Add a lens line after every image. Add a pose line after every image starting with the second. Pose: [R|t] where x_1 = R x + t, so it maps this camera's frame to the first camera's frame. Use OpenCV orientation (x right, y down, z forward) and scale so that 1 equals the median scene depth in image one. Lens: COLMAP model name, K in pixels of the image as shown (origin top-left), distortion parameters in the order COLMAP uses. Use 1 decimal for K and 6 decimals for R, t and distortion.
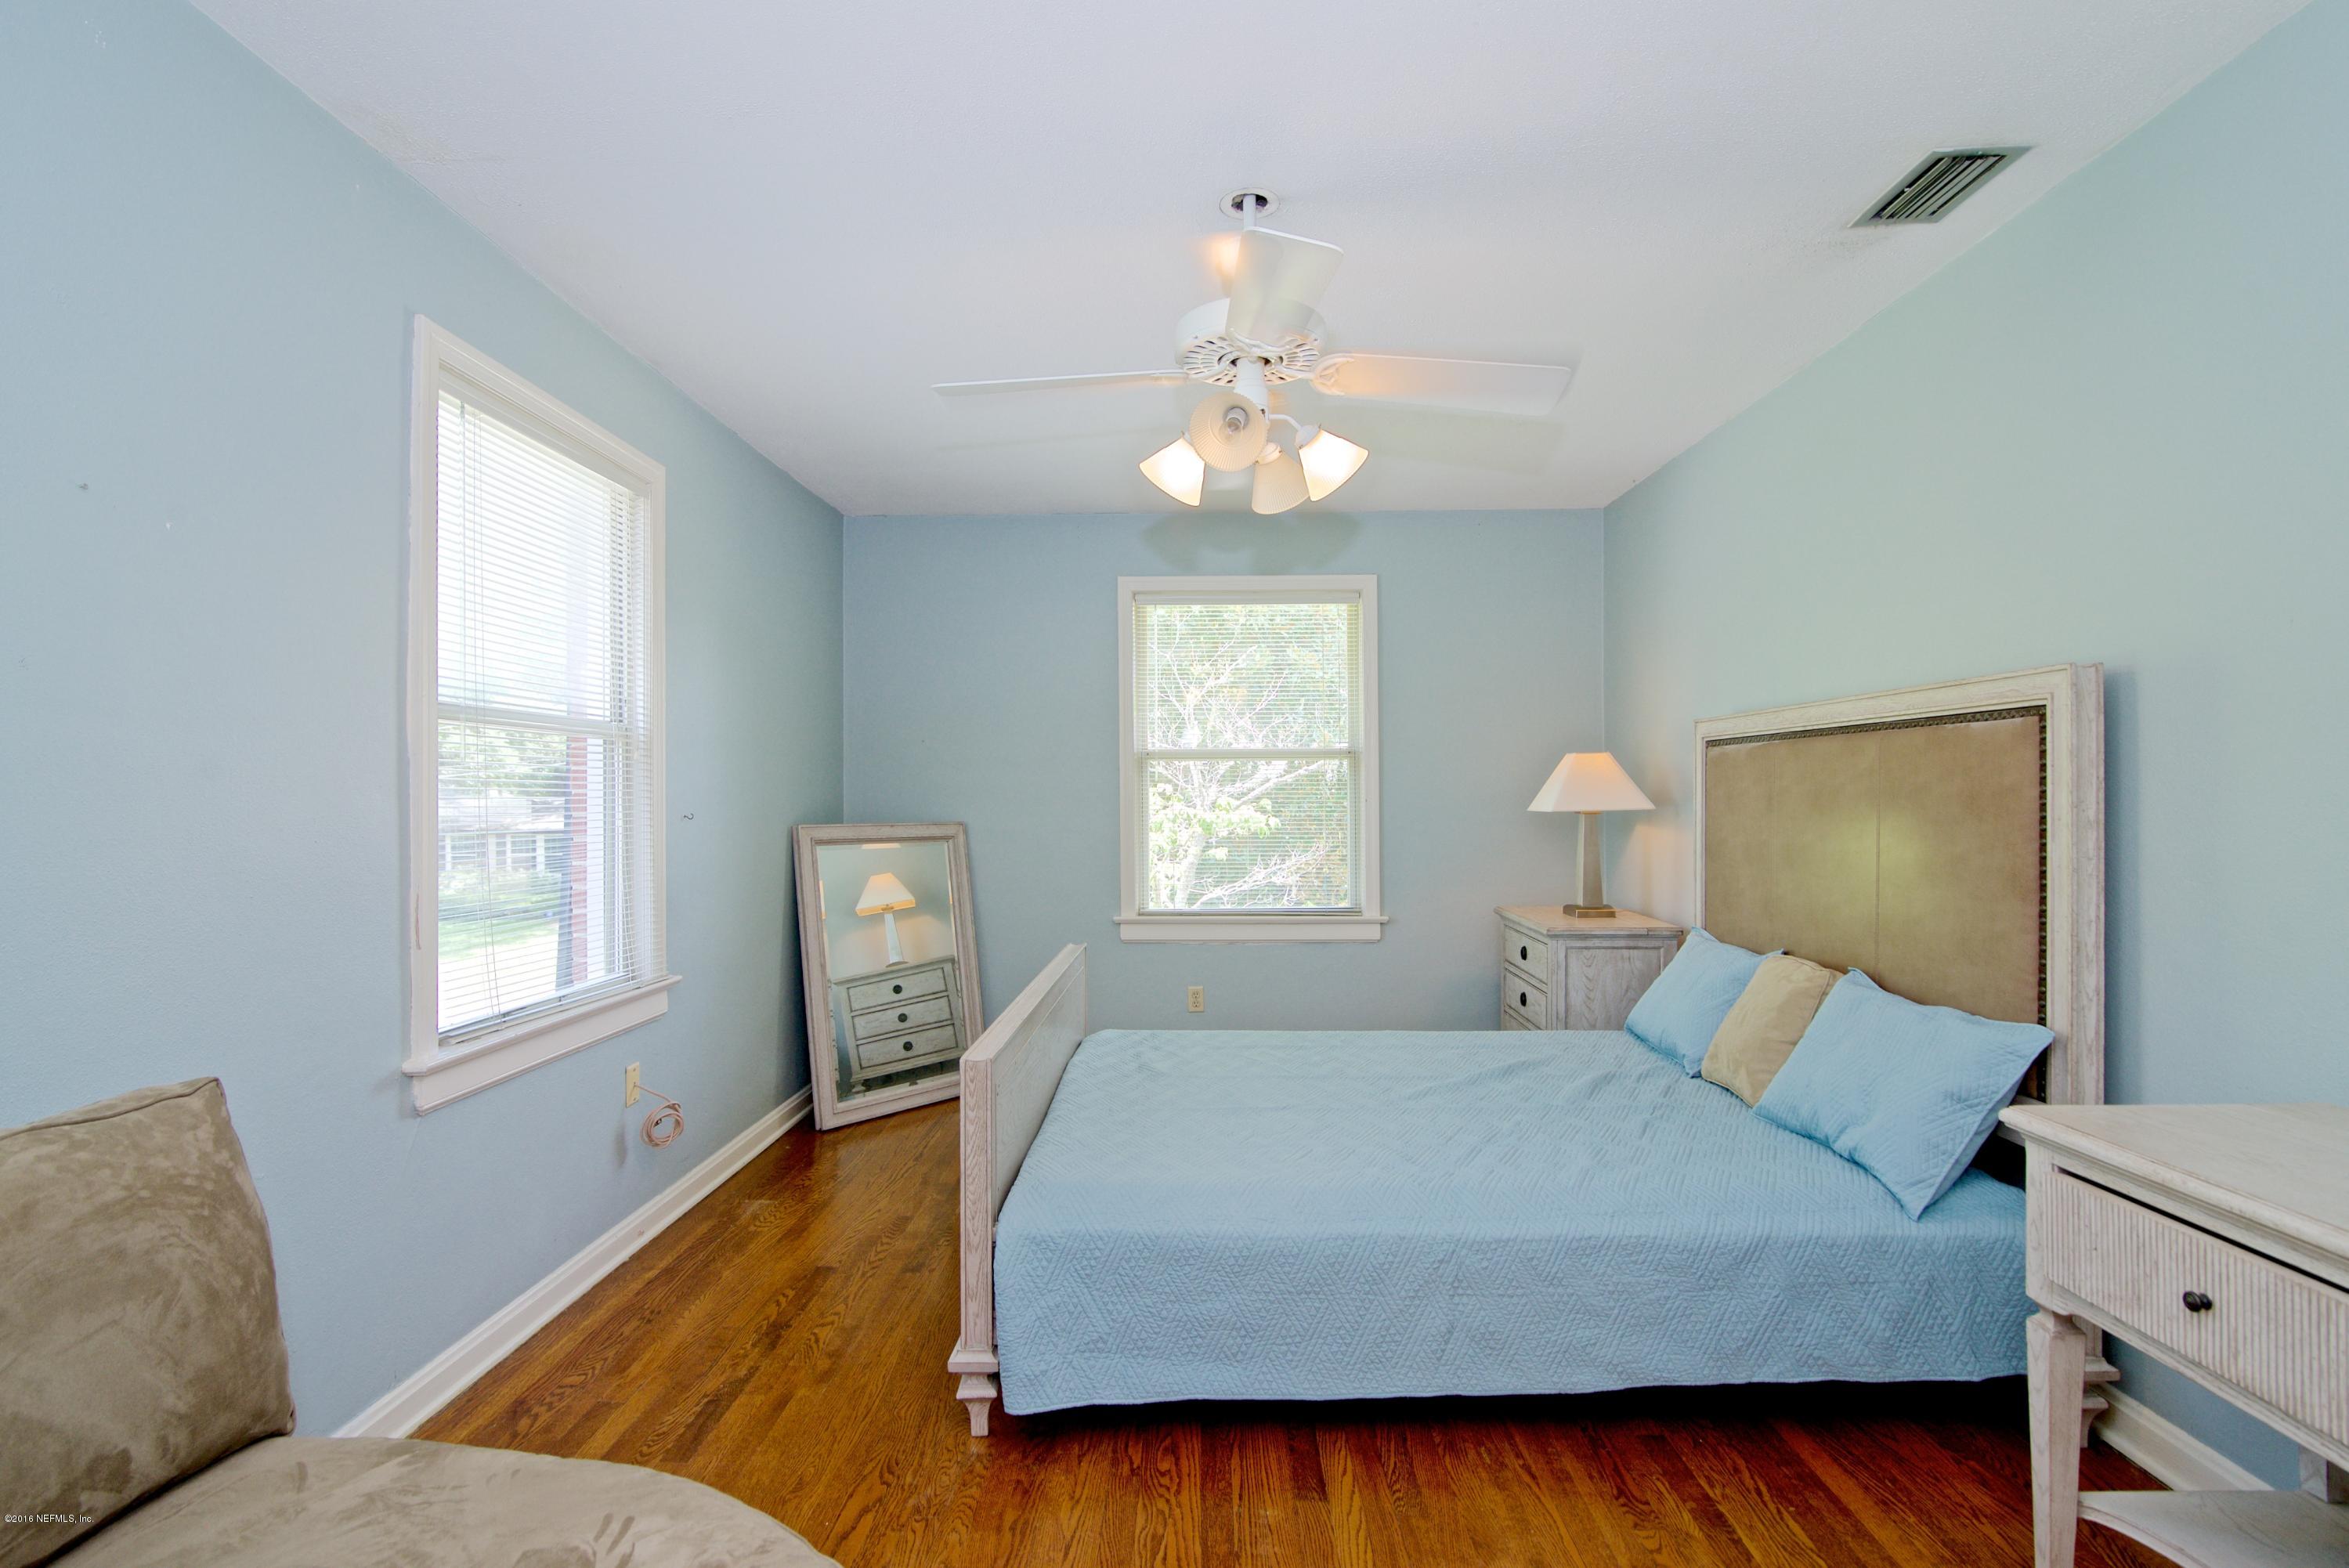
lens RADIAL K [[1136.9, 0, 1175.1], [0, 1136.9, 791.7], [0, 0, 1]] dist [-0.010929, 0.000586]
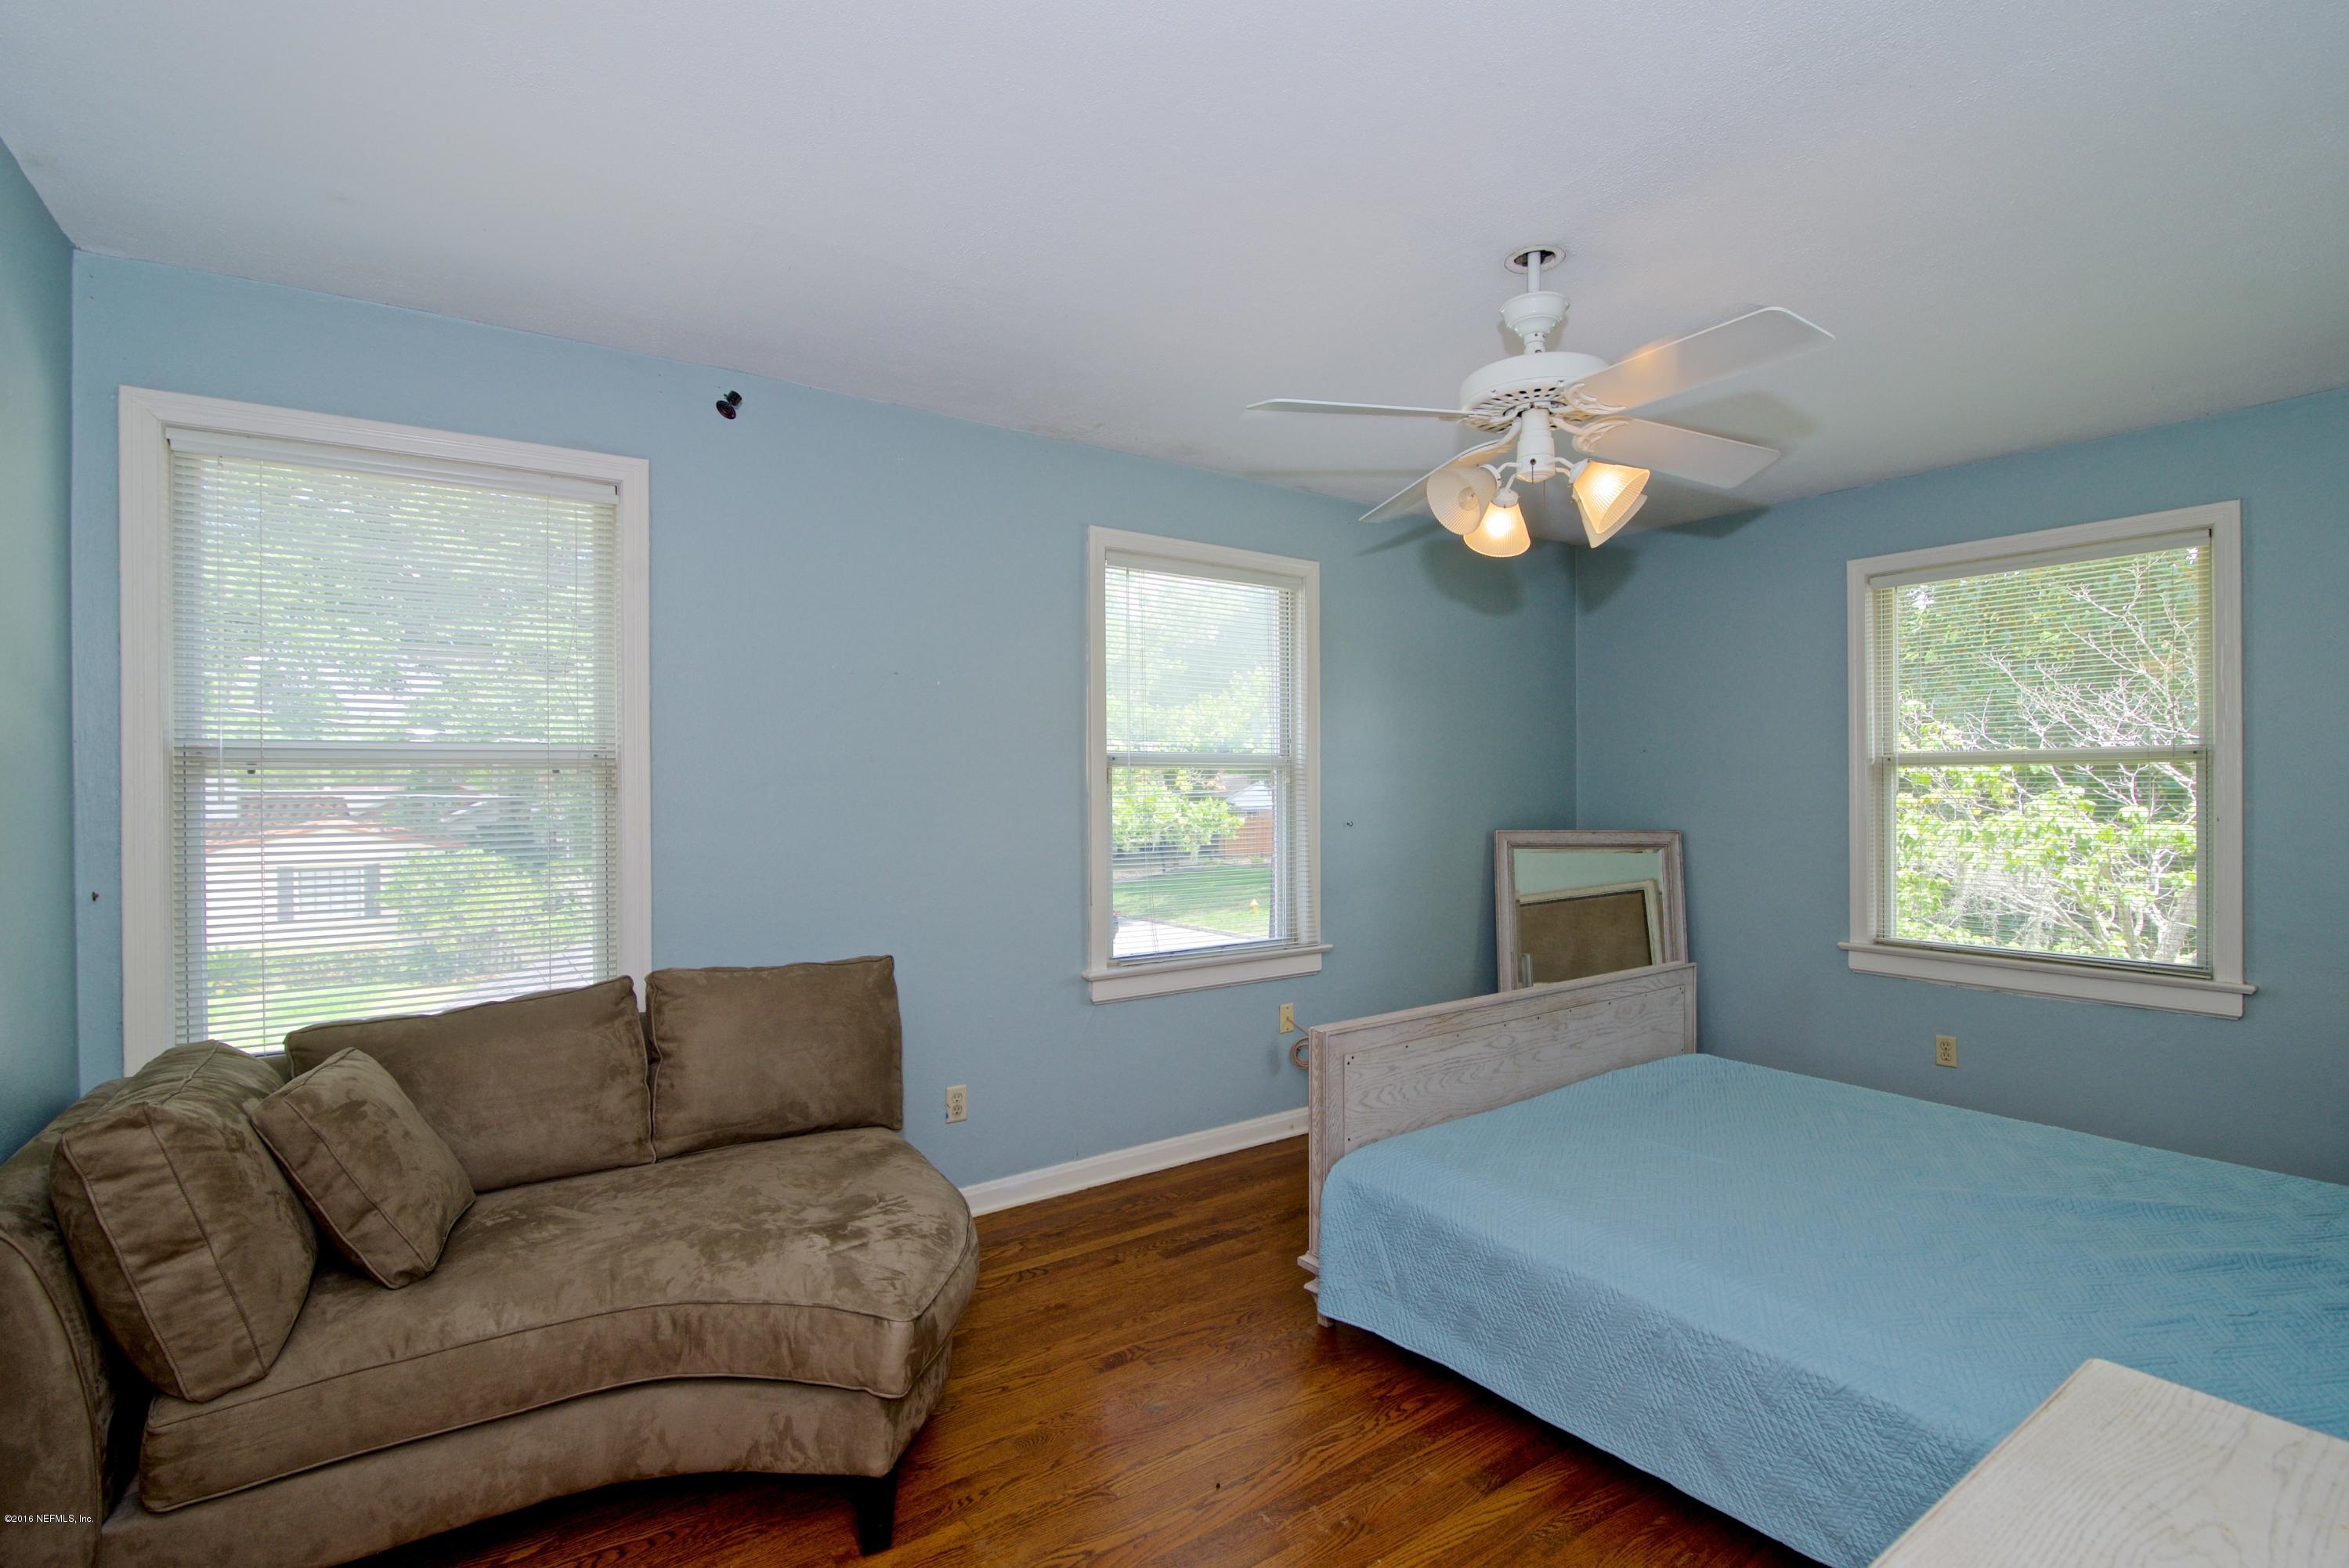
lens RADIAL K [[1093.1, 0, 1173.5], [0, 1093.1, 784.2], [0, 0, 1]] dist [-0.005937, -0.000189]
pose [[0.590123, -0.000121, -0.807314, 0.516336], [0.005901, 0.999974, 0.004164, -0.033189], [0.807292, -0.007221, 0.590108, 0.104040]]
